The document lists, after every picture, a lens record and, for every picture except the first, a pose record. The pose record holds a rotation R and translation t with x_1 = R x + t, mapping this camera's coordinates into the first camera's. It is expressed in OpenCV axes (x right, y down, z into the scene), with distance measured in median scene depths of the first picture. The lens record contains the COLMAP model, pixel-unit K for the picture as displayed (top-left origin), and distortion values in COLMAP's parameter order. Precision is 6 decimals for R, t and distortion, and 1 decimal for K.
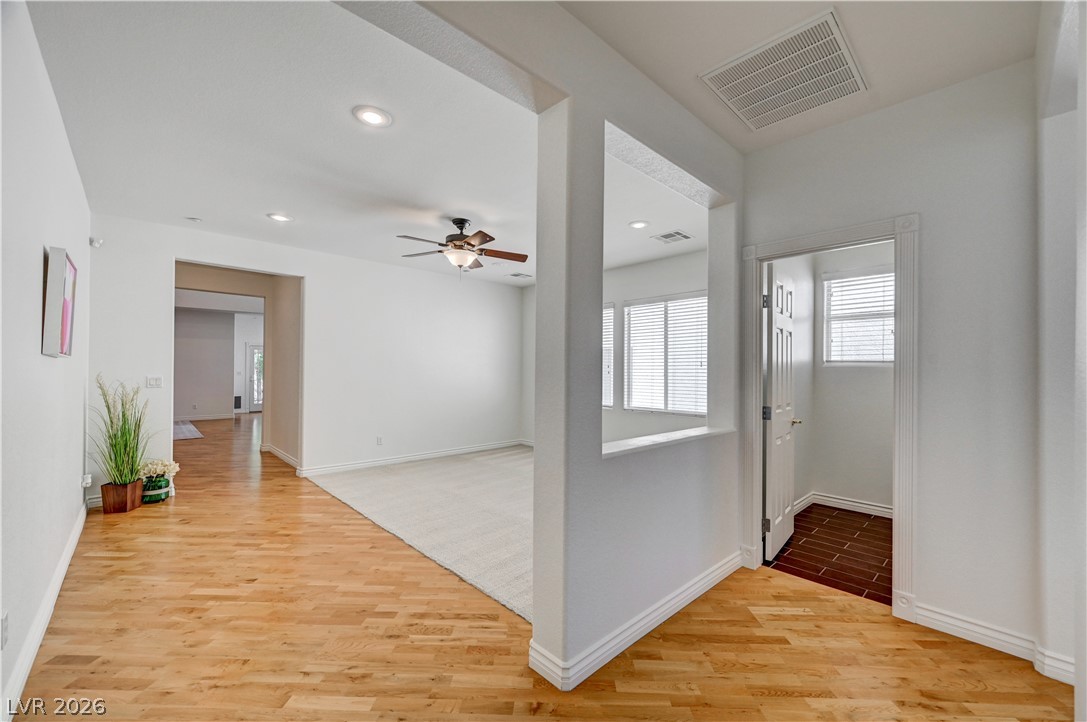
lens RADIAL K [[433.0, 0, 544.7], [0, 433.0, 368.6], [0, 0, 1]] dist [-0.000458, 0.000563]
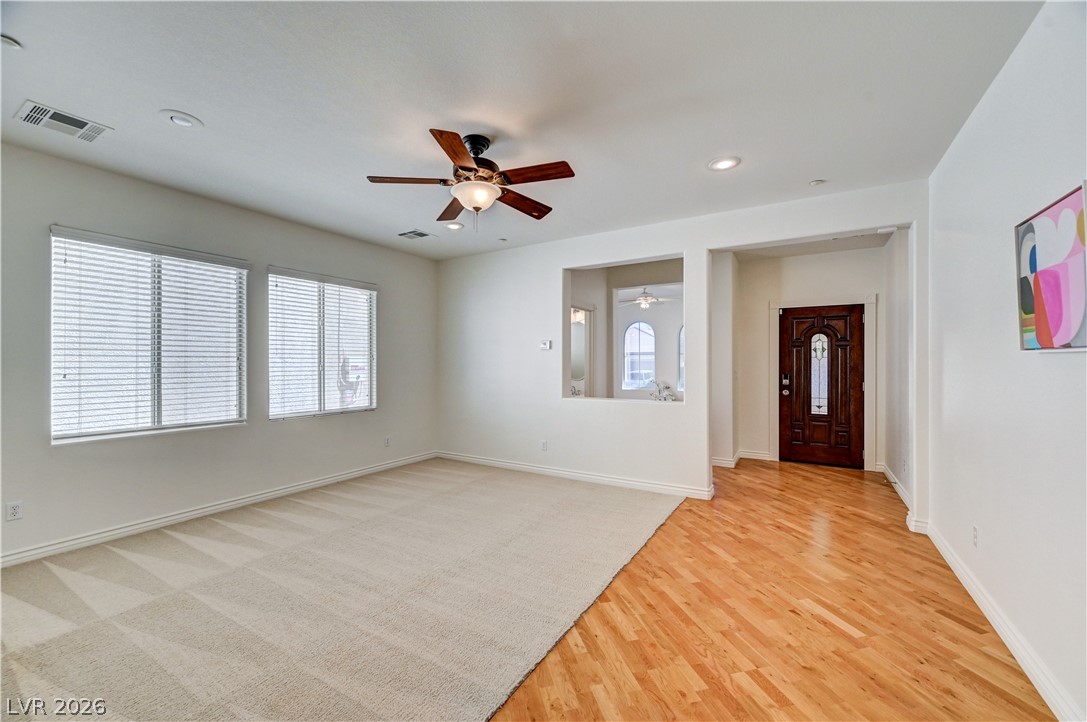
lens RADIAL K [[433.0, 0, 547.2], [0, 433.0, 362.9], [0, 0, 1]] dist [-0.000458, 0.000563]
pose [[-0.274660, -0.001267, 0.961541, -1.255515], [-0.004531, 0.999990, 0.000024, -0.001589], [-0.961531, -0.004350, -0.274663, 1.573299]]
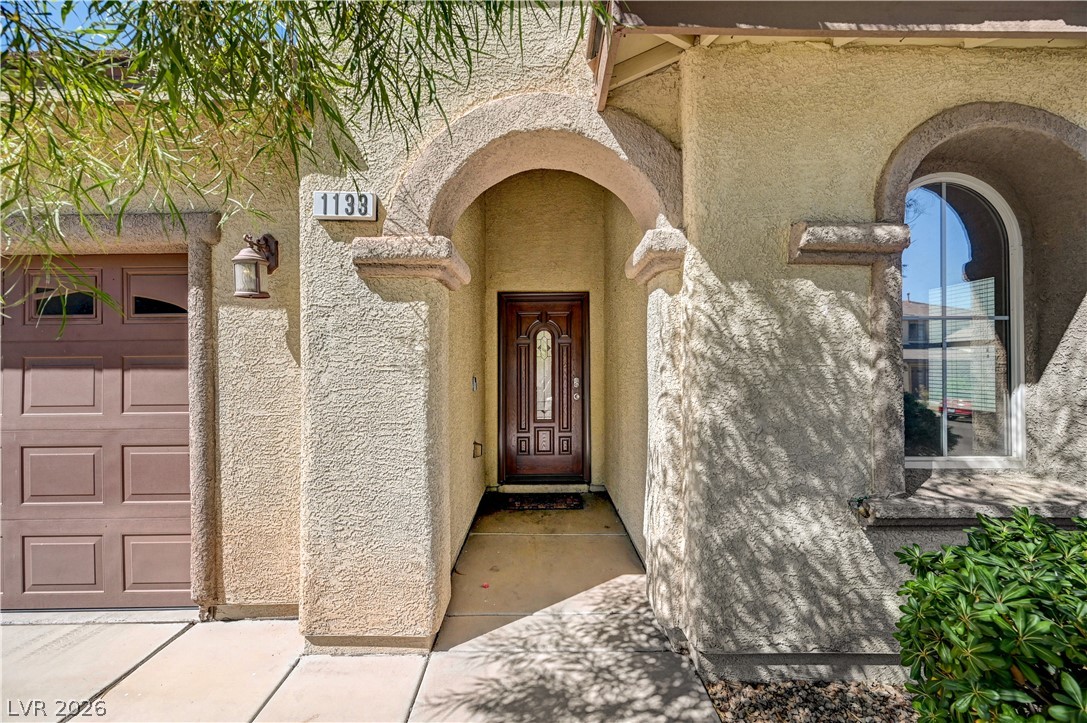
lens RADIAL K [[433.0, 0, 542.3], [0, 433.0, 360.0], [0, 0, 1]] dist [-0.000458, 0.000563]
pose [[-0.736520, -0.002410, 0.676411, -0.890895], [-0.004729, 0.999988, -0.001586, -0.015581], [-0.676399, -0.004367, -0.736522, 1.146621]]
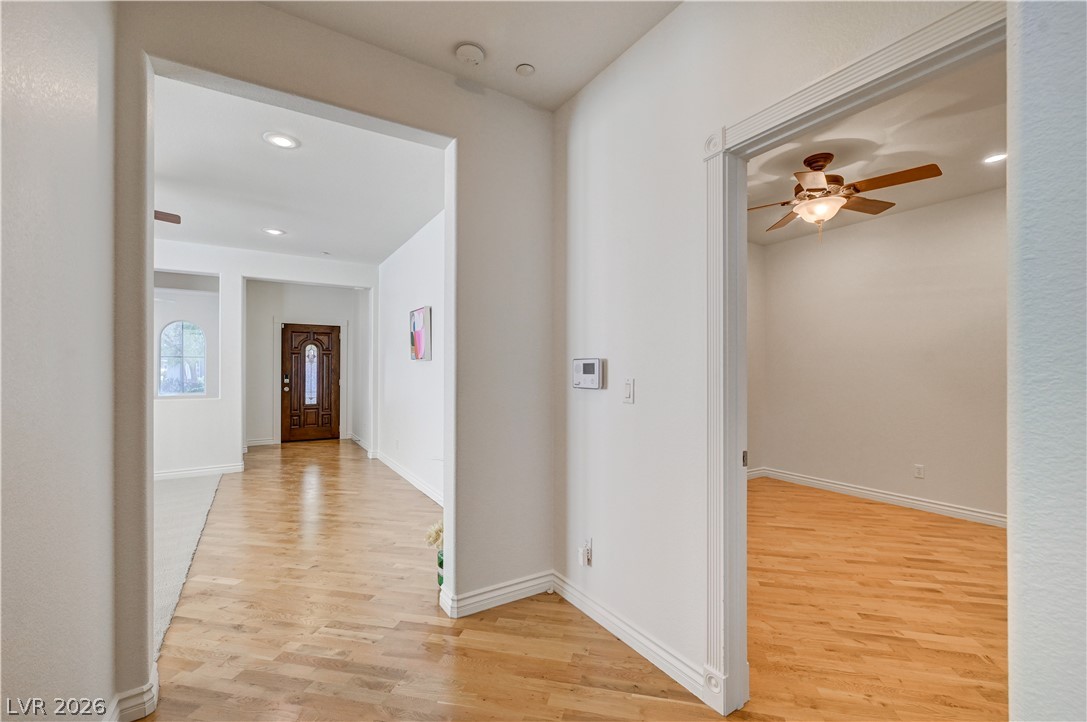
lens RADIAL K [[456.2, 0, 543.9], [0, 456.2, 369.2], [0, 0, 1]] dist [-0.000788, -0.000041]
pose [[-0.980737, -0.002990, 0.195311, -1.671321], [-0.004510, 0.999963, -0.007336, 0.026146], [-0.195282, -0.008075, -0.980714, 2.338995]]
